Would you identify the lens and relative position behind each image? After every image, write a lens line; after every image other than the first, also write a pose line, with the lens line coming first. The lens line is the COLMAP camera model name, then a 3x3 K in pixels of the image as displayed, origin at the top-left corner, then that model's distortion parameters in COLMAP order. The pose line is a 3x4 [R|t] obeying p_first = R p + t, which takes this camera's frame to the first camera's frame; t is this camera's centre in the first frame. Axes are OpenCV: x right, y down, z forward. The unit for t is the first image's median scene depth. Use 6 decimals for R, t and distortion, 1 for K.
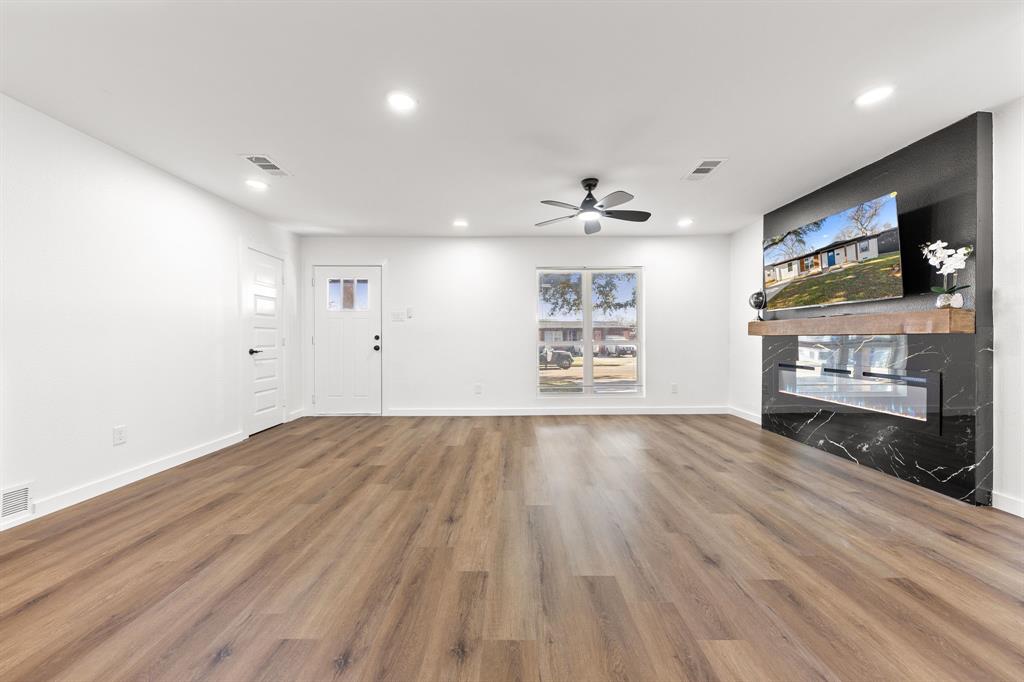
lens RADIAL K [[362.0, 0, 507.2], [0, 362.0, 340.3], [0, 0, 1]] dist [0.001720, -0.000078]
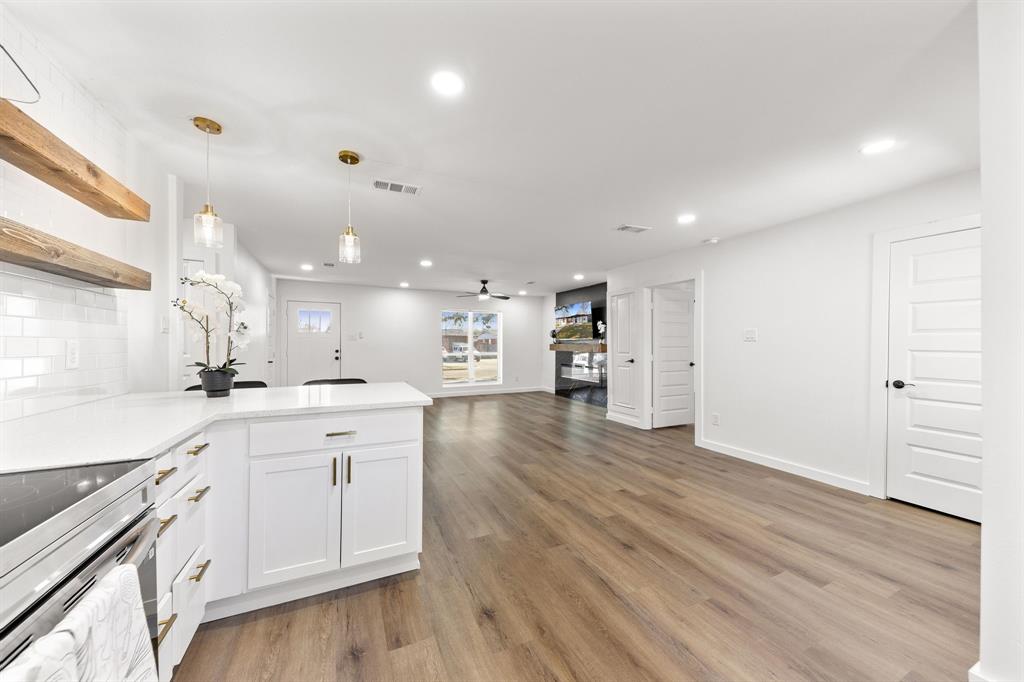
lens RADIAL K [[369.3, 0, 506.5], [0, 369.3, 346.2], [0, 0, 1]] dist [0.009264, -0.000017]
pose [[0.909942, 0.001765, 0.414732, -0.611192], [-0.002311, 0.999997, 0.000814, -0.053515], [-0.414729, -0.001699, 0.909943, -1.151671]]
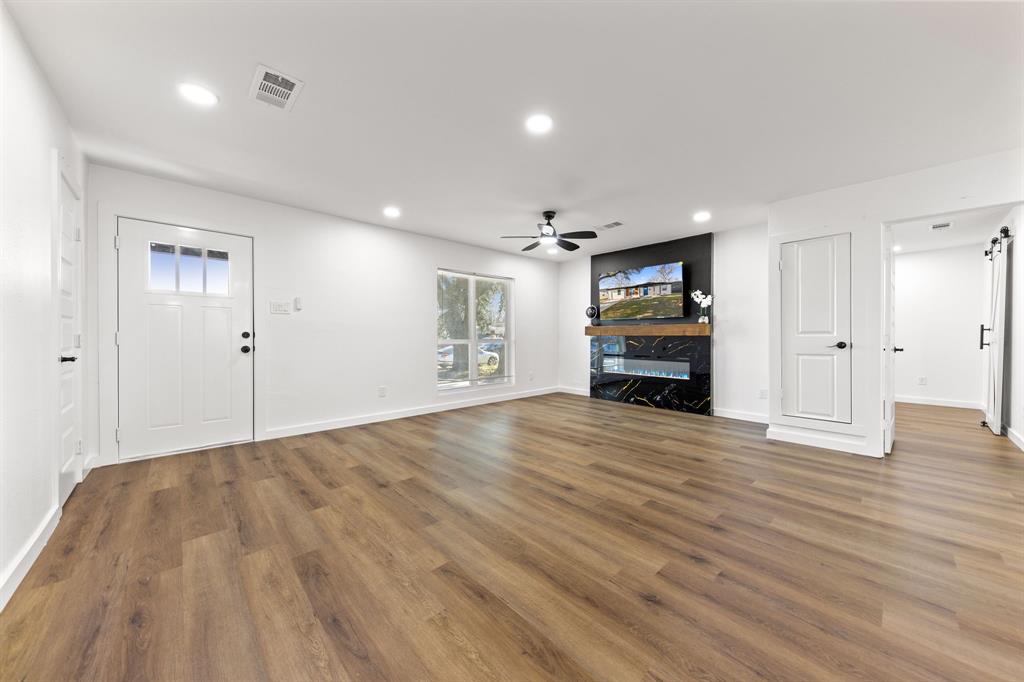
lens RADIAL K [[362.0, 0, 507.2], [0, 362.0, 340.3], [0, 0, 1]] dist [0.001720, -0.000078]
pose [[0.738729, -0.003017, 0.673996, -0.793644], [-0.000146, 0.999989, 0.004636, -0.000508], [-0.674003, -0.003523, 0.738721, 0.177487]]
